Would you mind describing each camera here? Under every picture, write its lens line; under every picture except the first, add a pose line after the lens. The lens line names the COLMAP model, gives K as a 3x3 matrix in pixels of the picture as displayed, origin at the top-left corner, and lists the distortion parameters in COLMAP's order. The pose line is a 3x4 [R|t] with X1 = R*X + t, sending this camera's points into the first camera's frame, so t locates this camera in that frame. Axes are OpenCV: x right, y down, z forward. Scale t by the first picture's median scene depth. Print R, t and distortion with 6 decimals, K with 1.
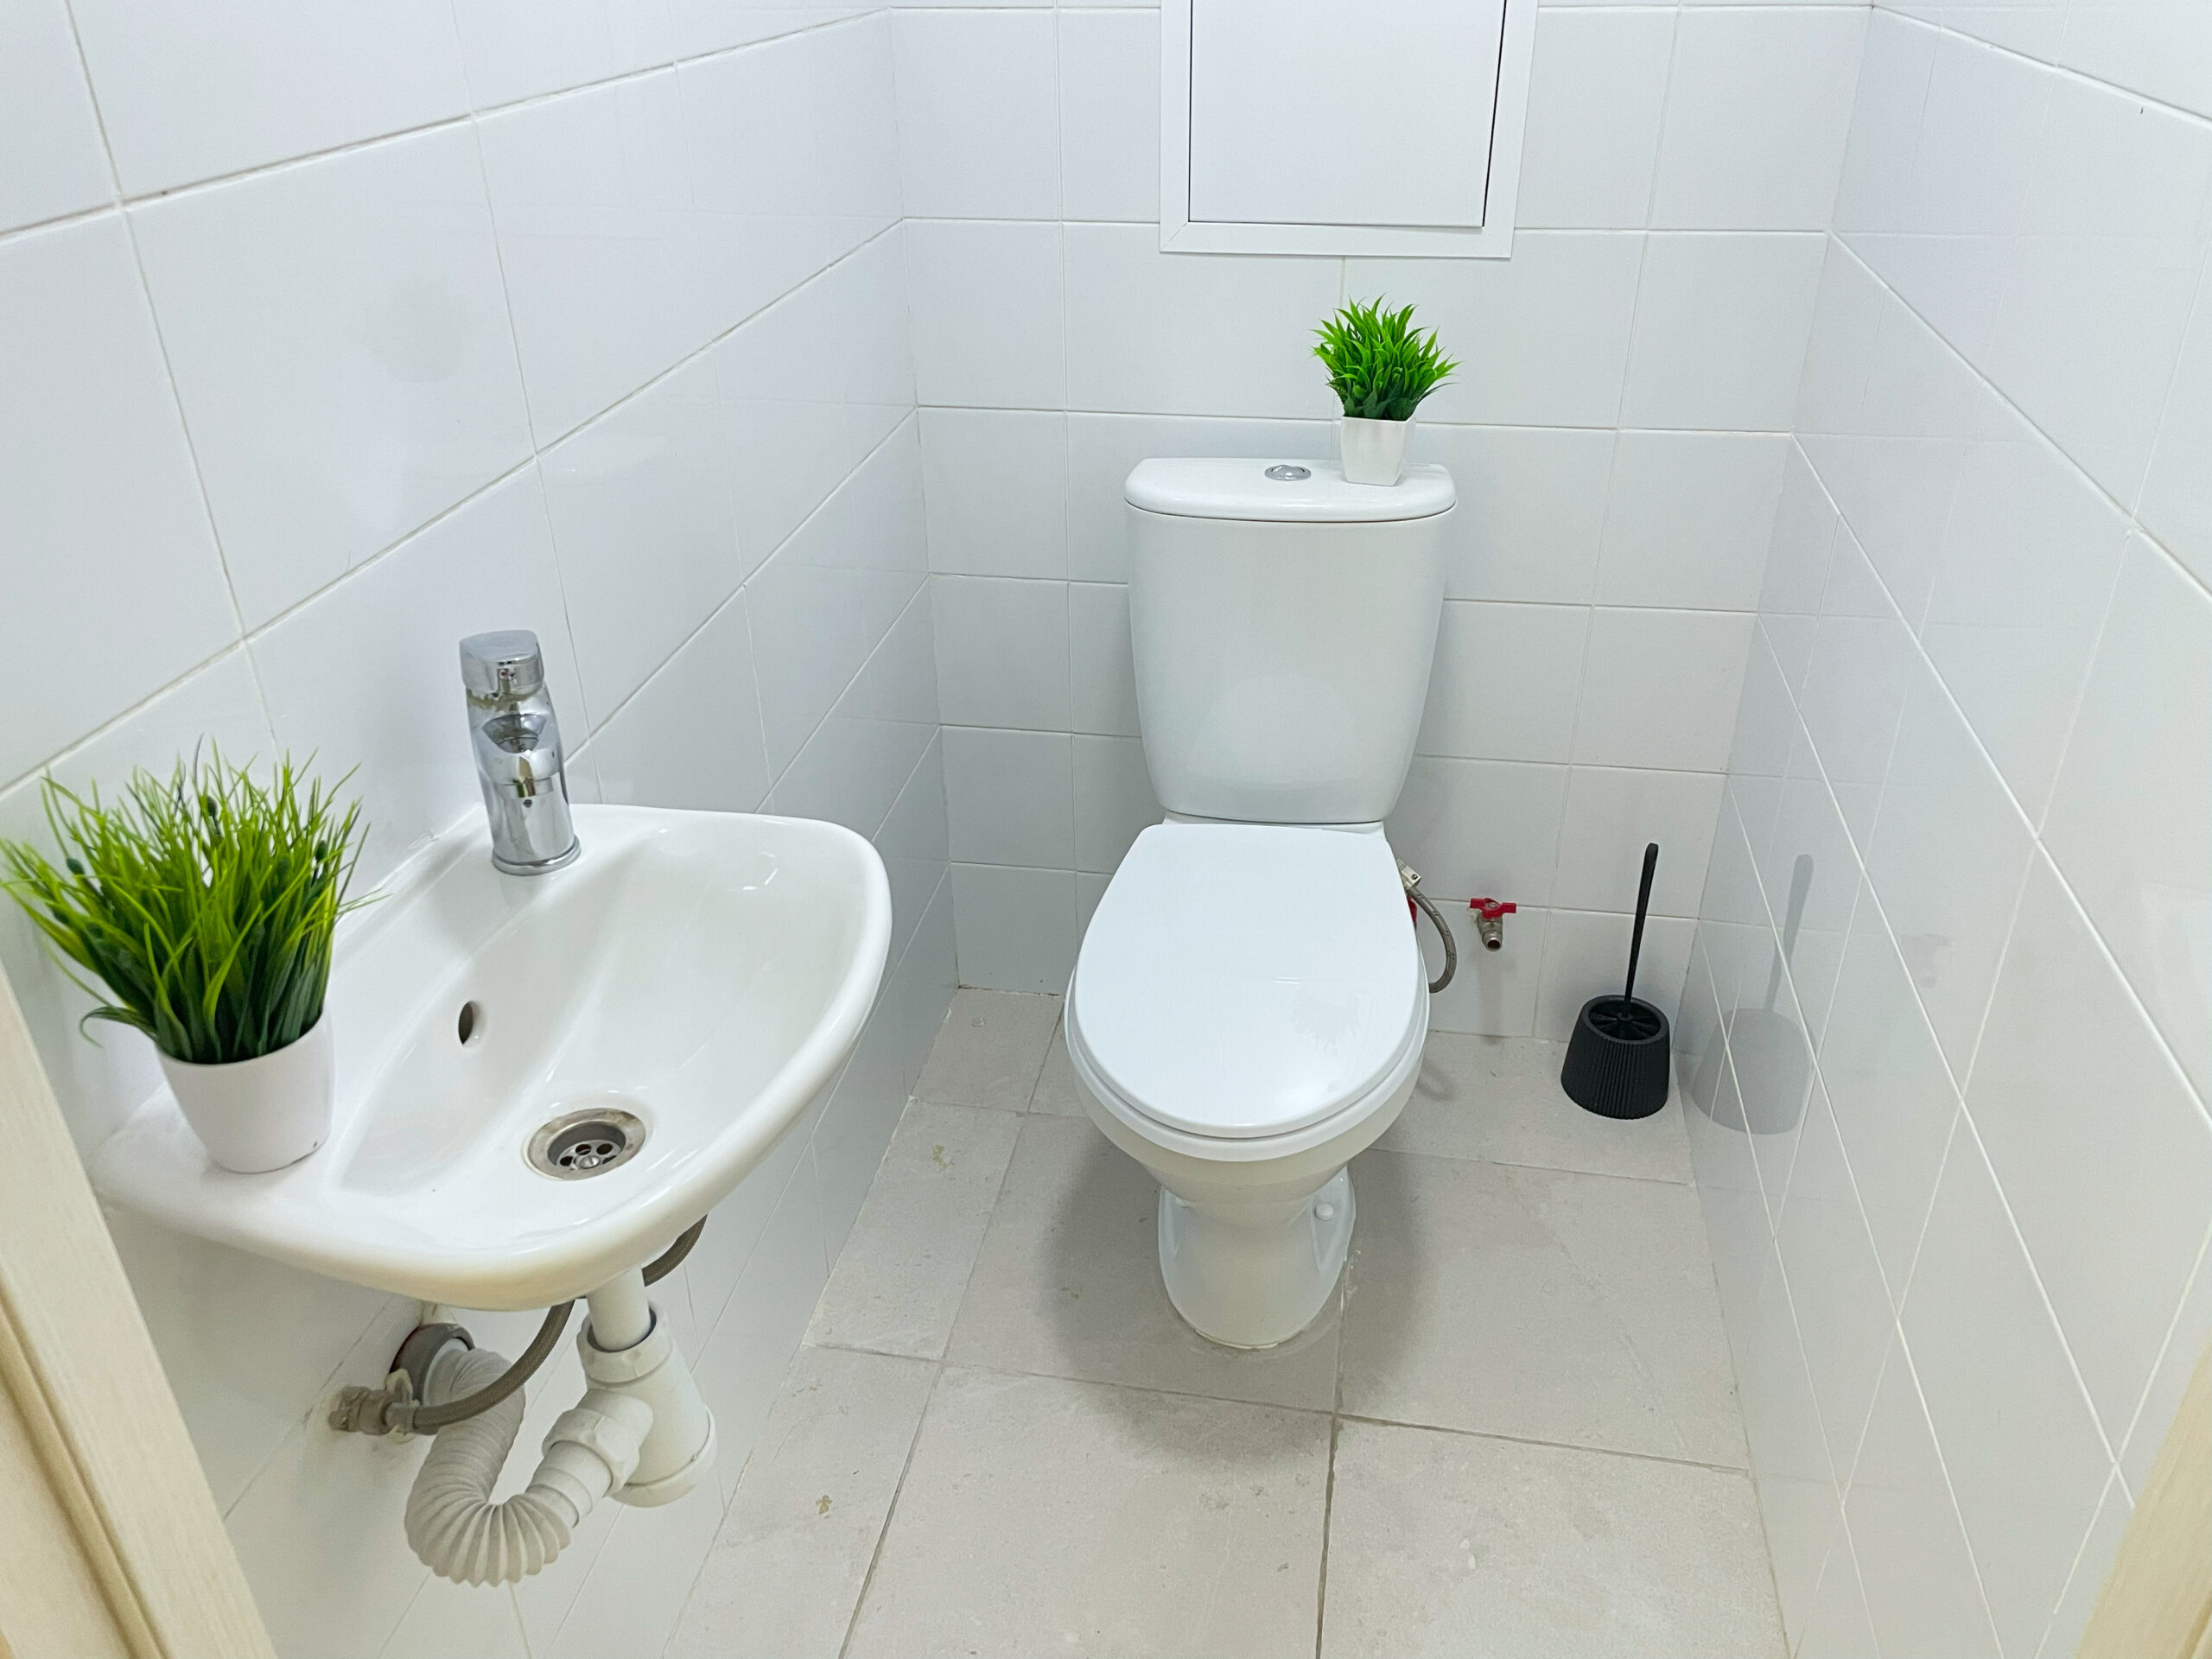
lens RADIAL K [[1689.0, 0, 1116.1], [0, 1689.0, 828.0], [0, 0, 1]] dist [0.084885, -0.089671]
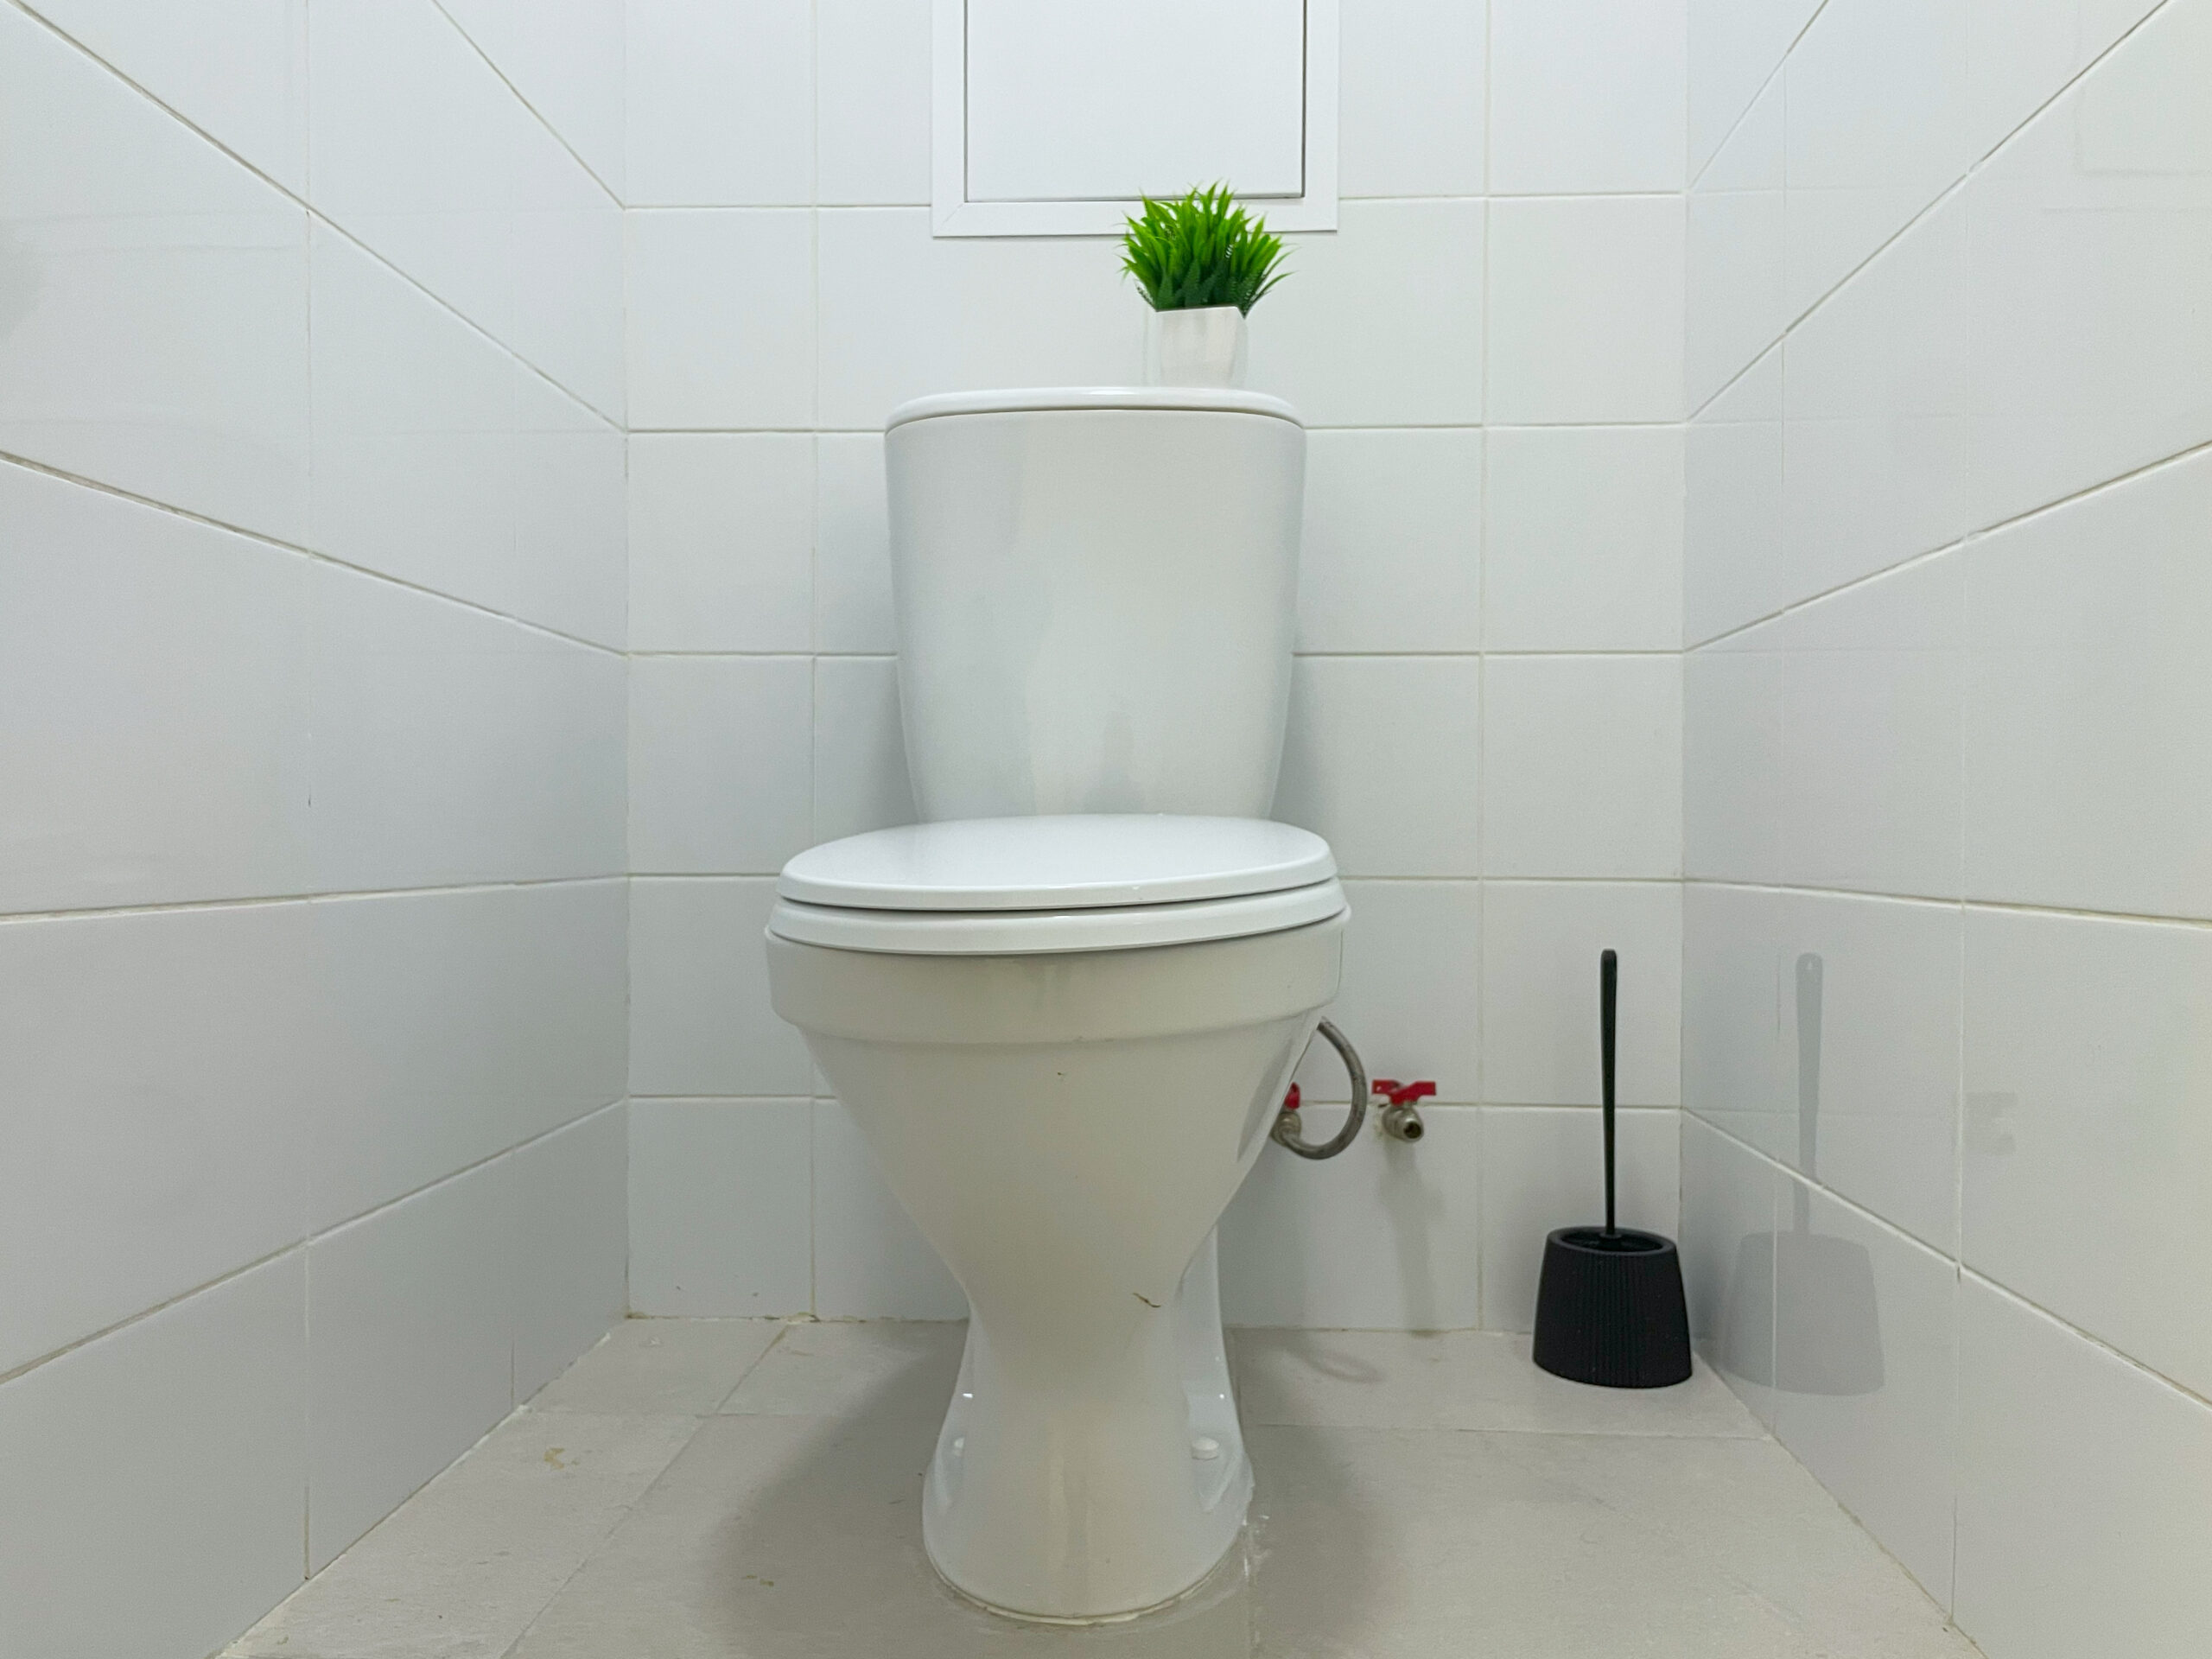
lens RADIAL K [[1733.1, 0, 1114.6], [0, 1733.1, 858.0], [0, 0, 1]] dist [0.086352, -0.103803]
pose [[0.993184, 0.012583, 0.115878, 0.018204], [0.046344, 0.869566, -0.491638, 0.352299], [-0.106950, 0.493657, 0.863055, 0.376762]]
